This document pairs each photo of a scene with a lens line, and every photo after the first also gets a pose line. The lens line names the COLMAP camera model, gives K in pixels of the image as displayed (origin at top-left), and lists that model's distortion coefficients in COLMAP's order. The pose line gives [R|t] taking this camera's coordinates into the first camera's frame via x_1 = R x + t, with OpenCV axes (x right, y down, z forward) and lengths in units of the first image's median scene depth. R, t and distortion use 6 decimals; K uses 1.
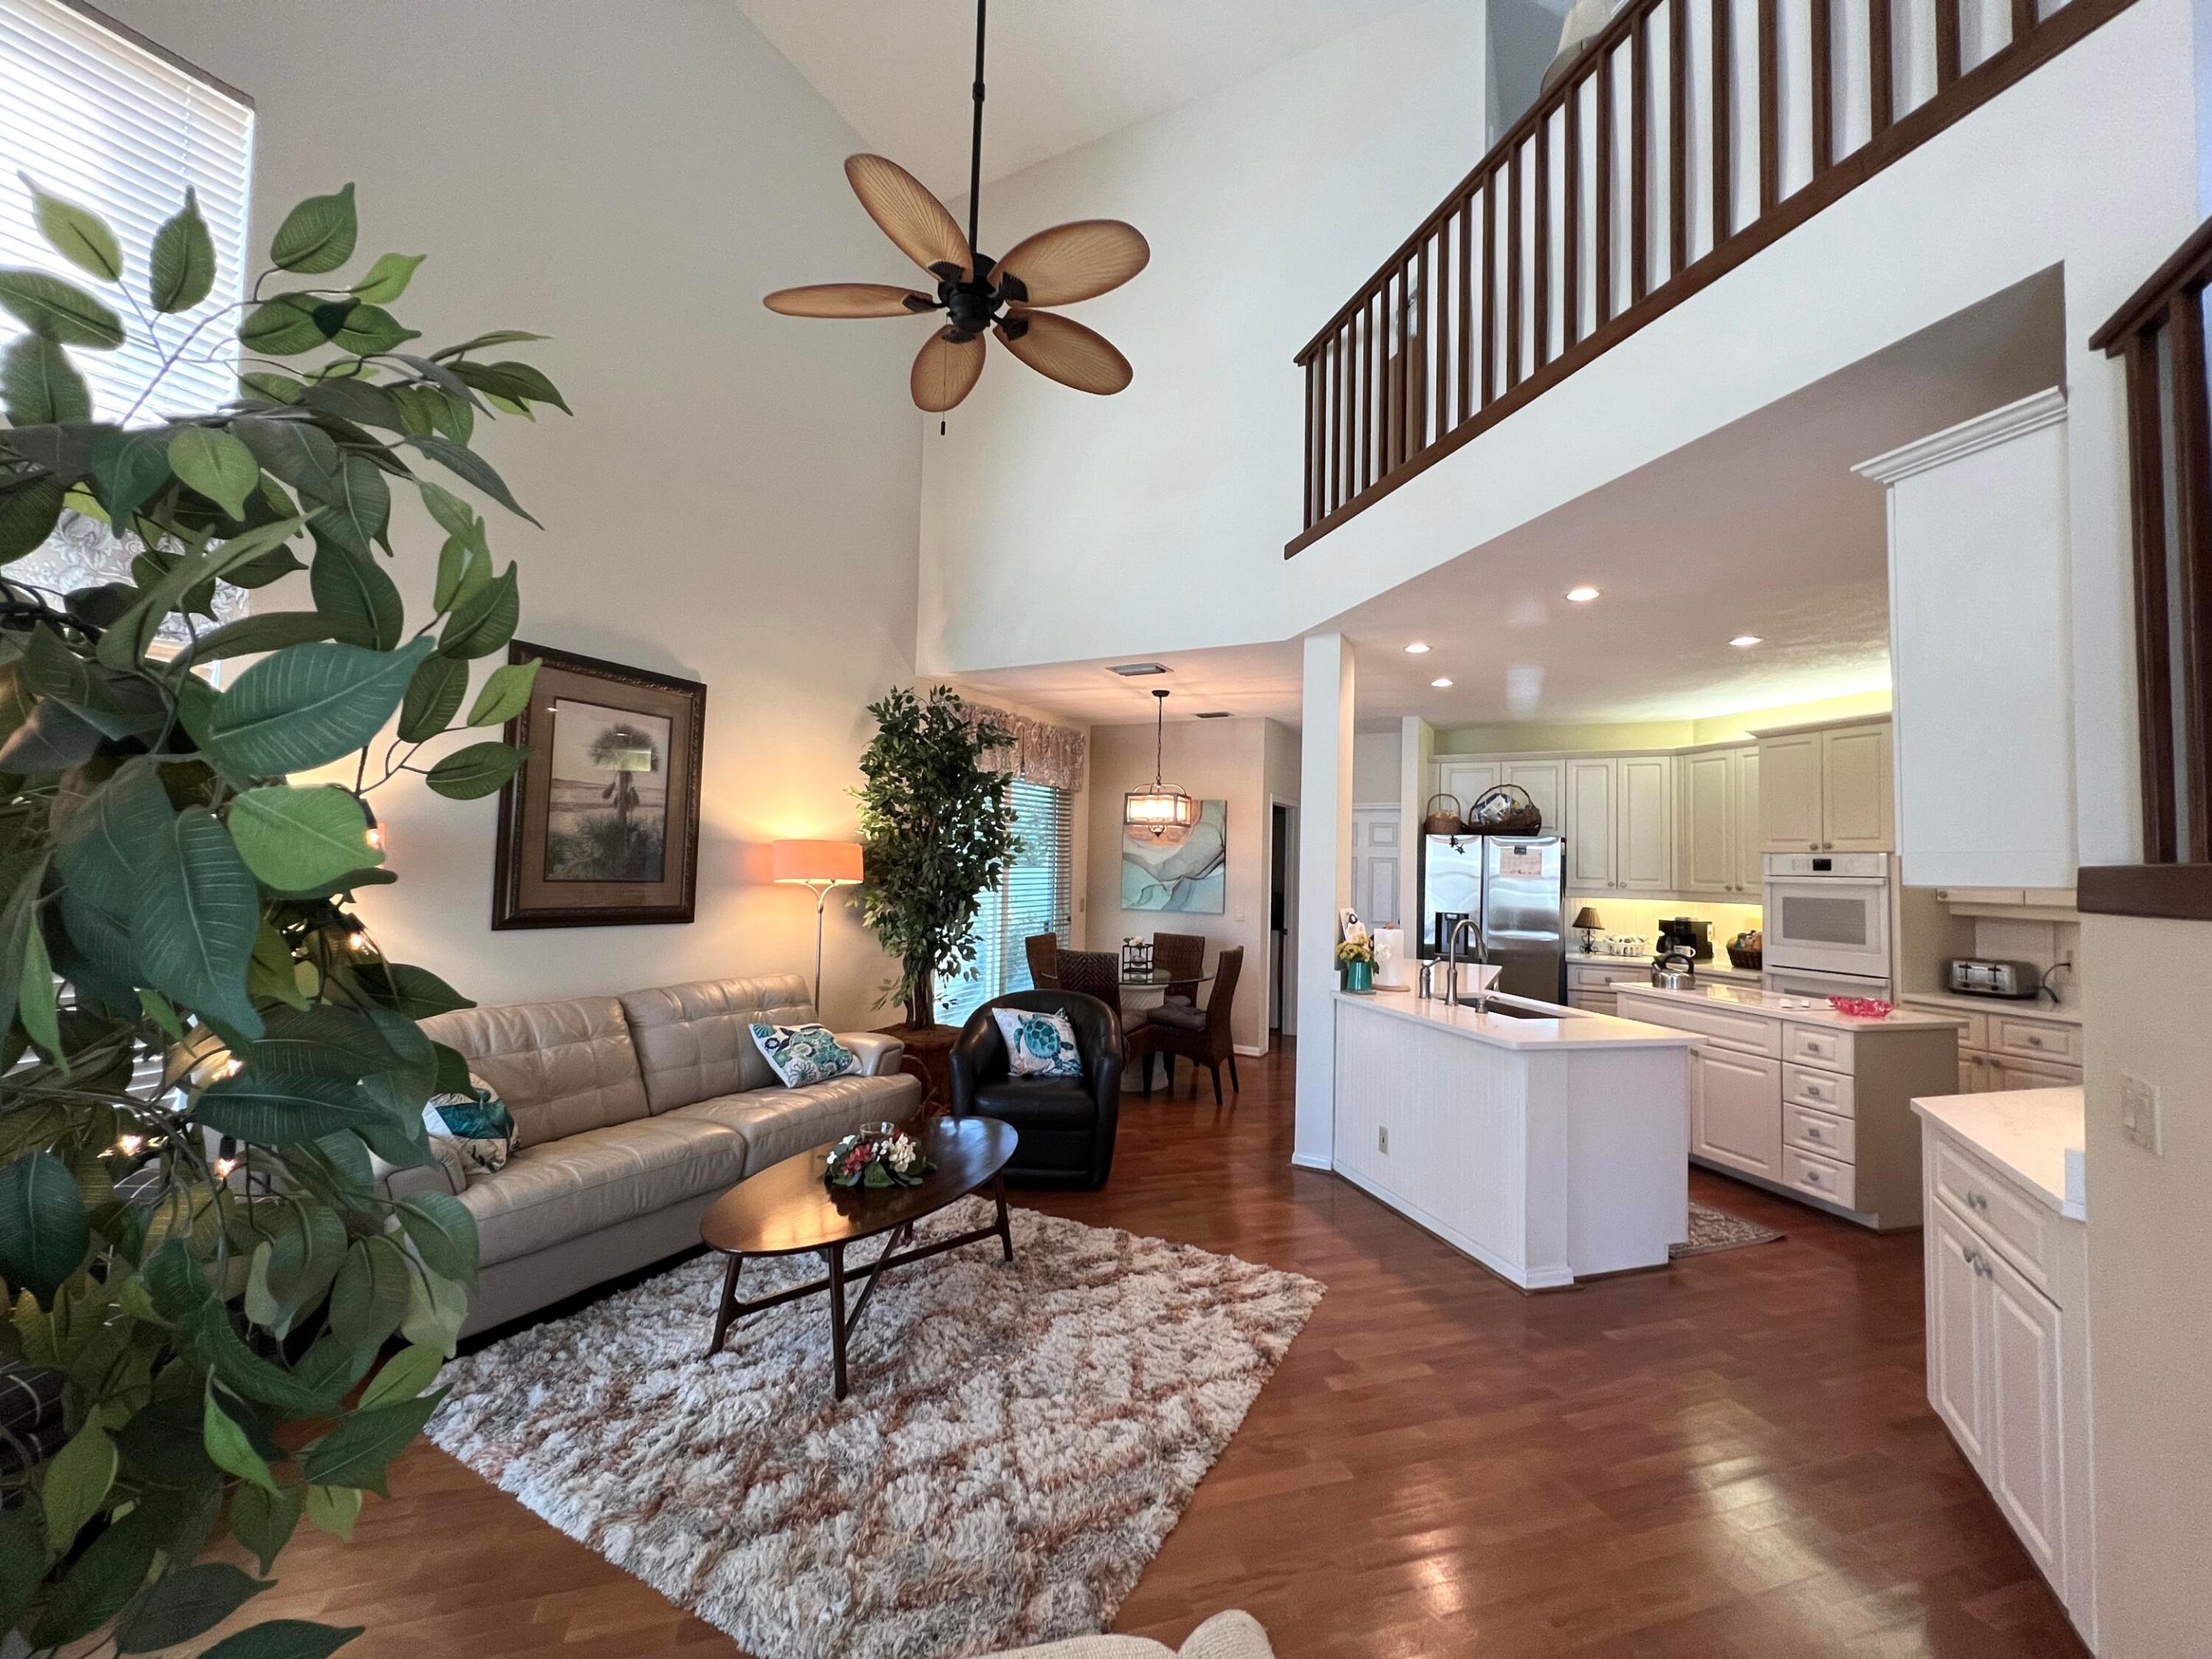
lens RADIAL K [[889.3, 0, 1096.6], [0, 889.3, 824.4], [0, 0, 1]] dist [-0.004146, 0.000589]
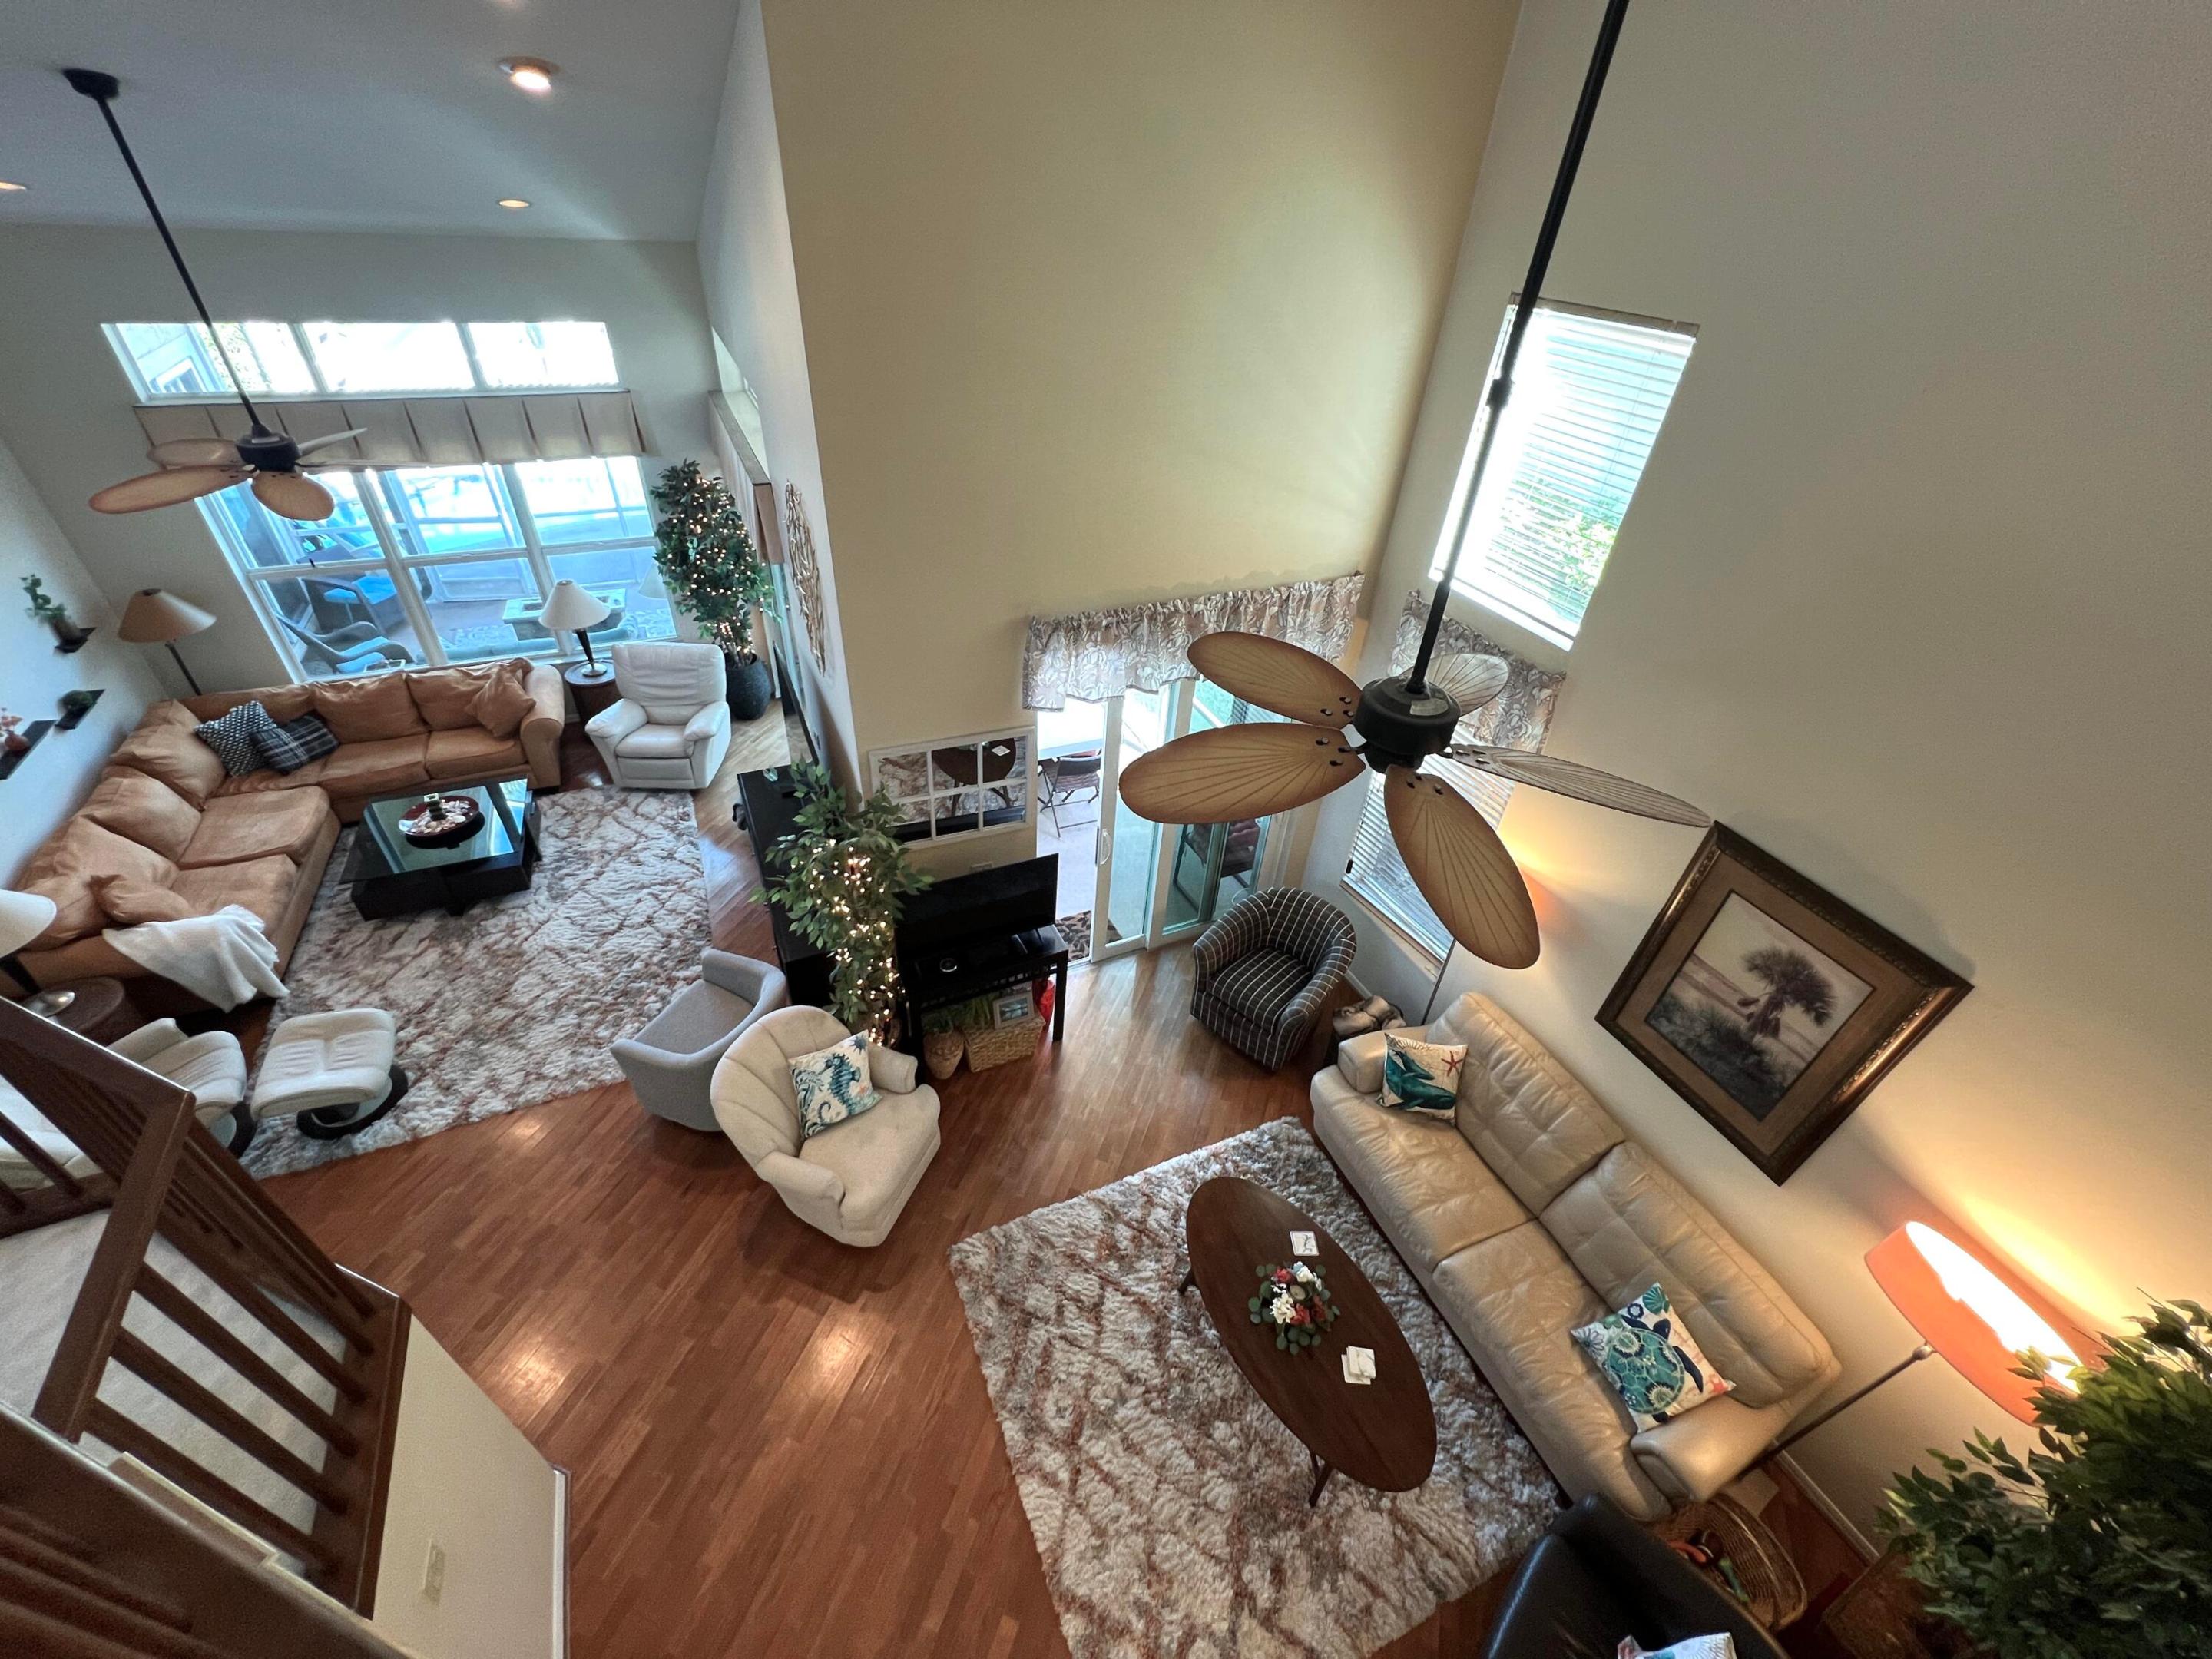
lens RADIAL K [[889.3, 0, 1099.4], [0, 889.3, 830.9], [0, 0, 1]] dist [-0.004146, 0.000589]
pose [[-0.598771, 0.435903, -0.671909, 0.373398], [-0.037415, 0.822782, 0.567124, -0.686512], [0.800046, 0.364717, -0.476349, 0.884837]]
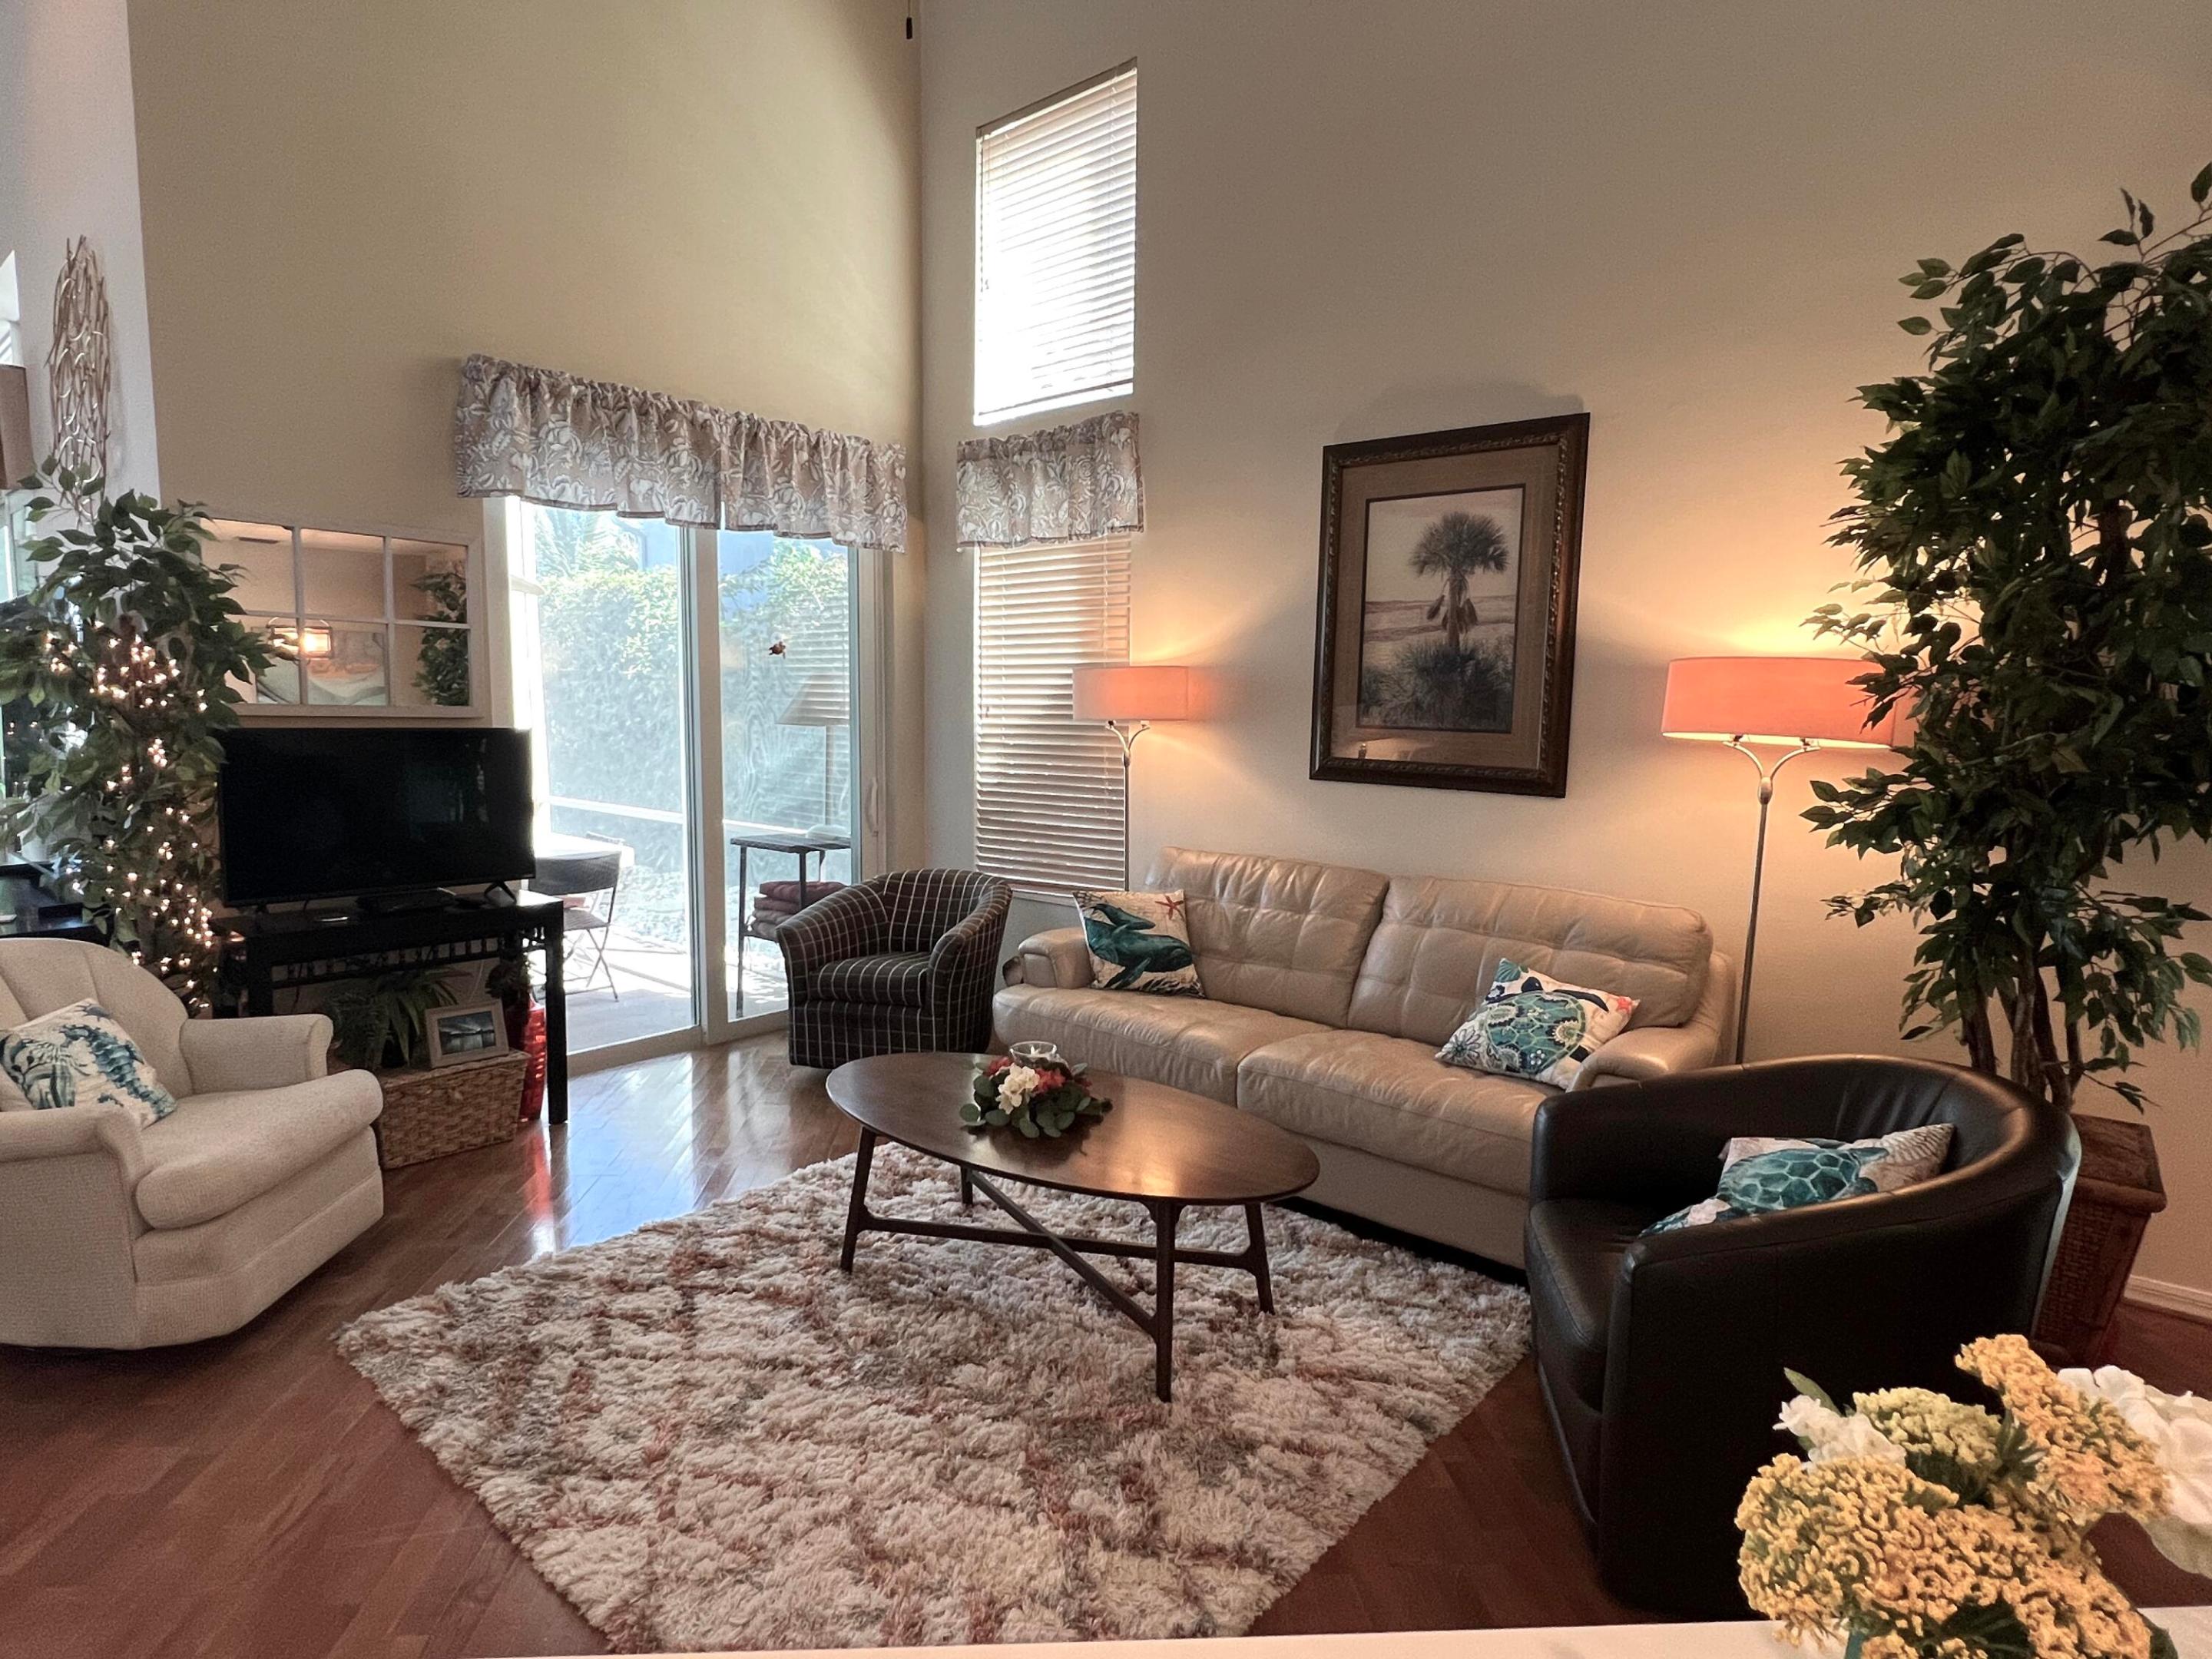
lens RADIAL K [[1200.8, 0, 1100.8], [0, 1200.8, 831.8], [0, 0, 1]] dist [-0.013872, -0.000222]
pose [[-0.208807, 0.078035, -0.974839, 0.533532], [0.022889, 0.996928, 0.074901, 0.071143], [0.977689, -0.006673, -0.209952, 0.982231]]
